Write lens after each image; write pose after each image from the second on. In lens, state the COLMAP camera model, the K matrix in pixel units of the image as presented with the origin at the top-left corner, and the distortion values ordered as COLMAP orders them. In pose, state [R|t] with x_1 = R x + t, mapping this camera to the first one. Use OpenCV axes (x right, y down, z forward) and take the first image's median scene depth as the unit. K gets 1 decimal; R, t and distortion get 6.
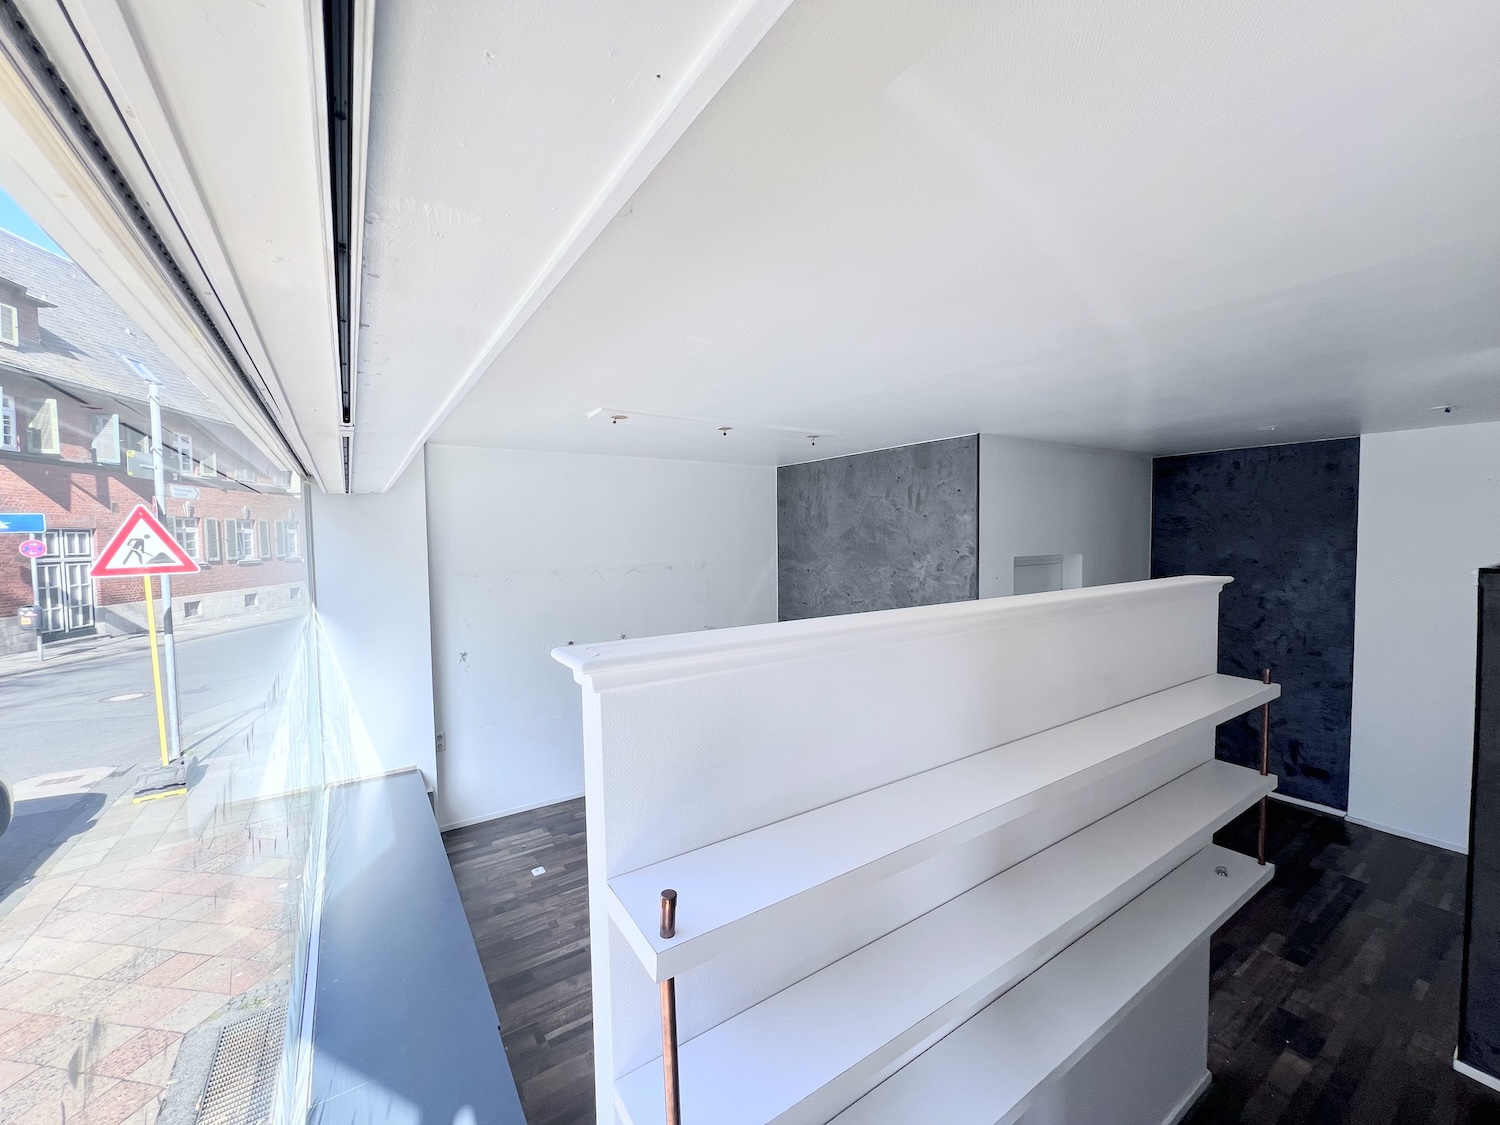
lens RADIAL K [[598.4, 0, 749.7], [0, 598.4, 566.1], [0, 0, 1]] dist [-0.001117, 0.000214]
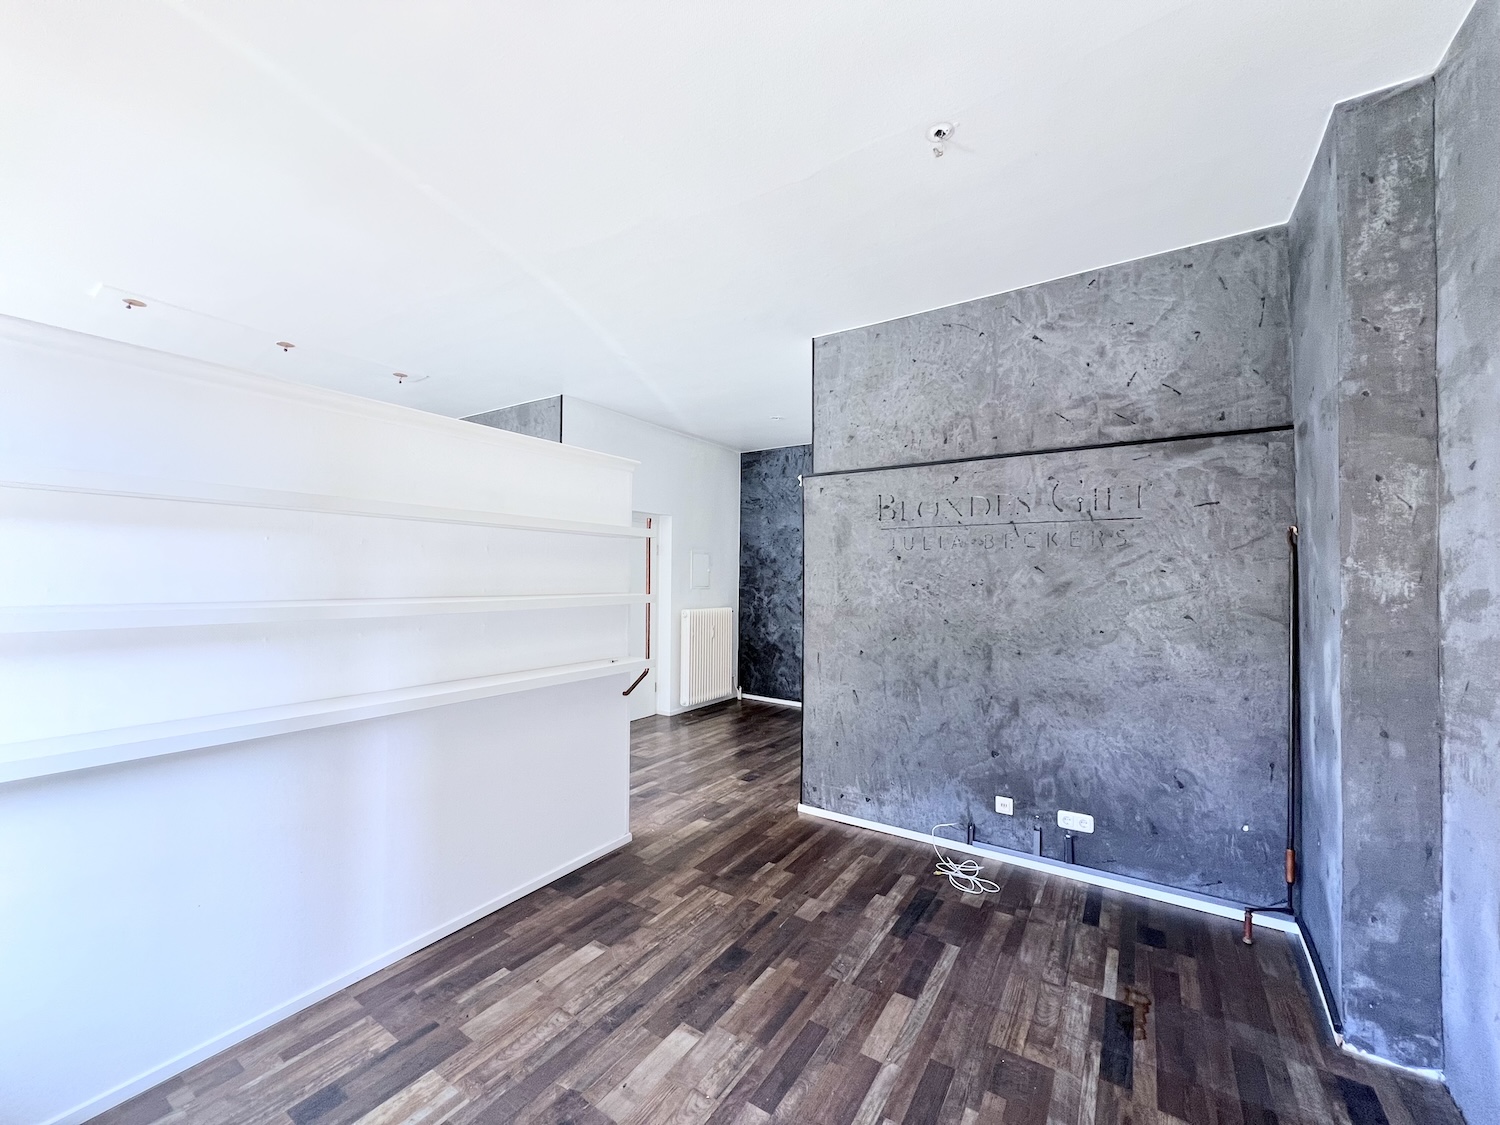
lens RADIAL K [[598.4, 0, 749.7], [0, 598.4, 566.1], [0, 0, 1]] dist [-0.001117, 0.000214]
pose [[0.920908, 0.030913, 0.388553, 0.244567], [-0.003545, 0.997473, -0.070957, 0.176919], [-0.389764, 0.063967, 0.918690, -0.187751]]
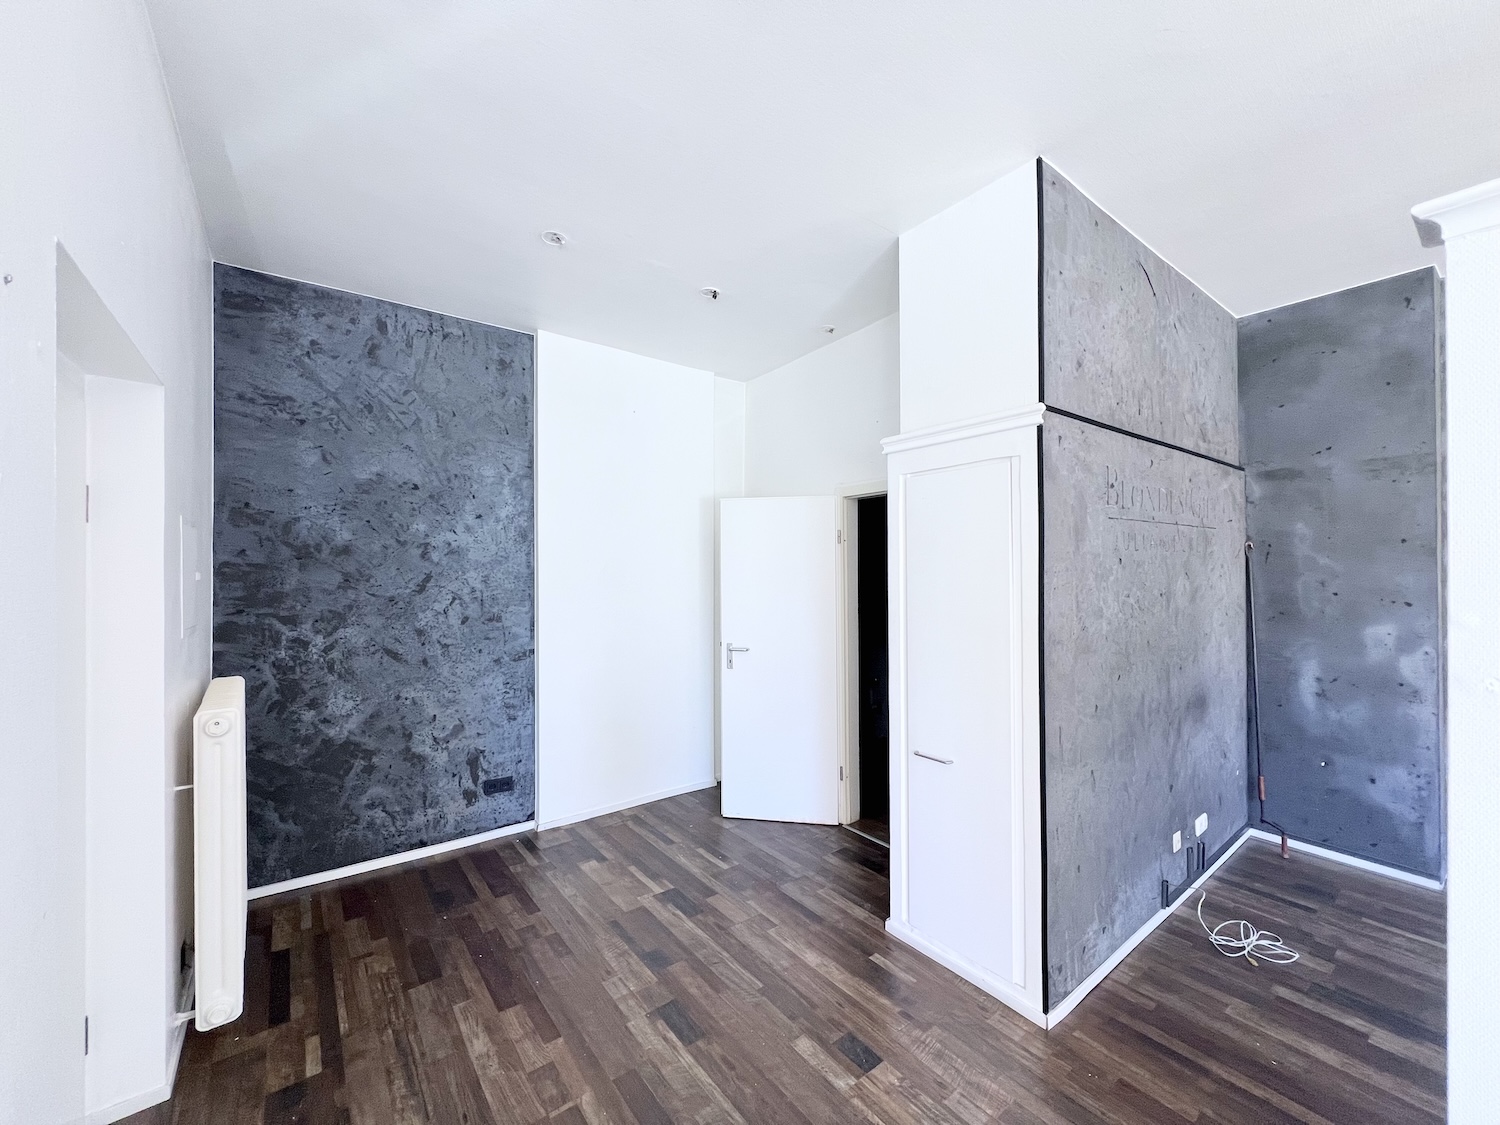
lens RADIAL K [[598.4, 0, 749.7], [0, 598.4, 566.1], [0, 0, 1]] dist [-0.001117, 0.000214]
pose [[-0.065163, 0.019810, 0.997678, 0.205992], [0.055837, 0.998309, -0.016175, 0.111419], [-0.996311, 0.054653, -0.066158, 0.734737]]
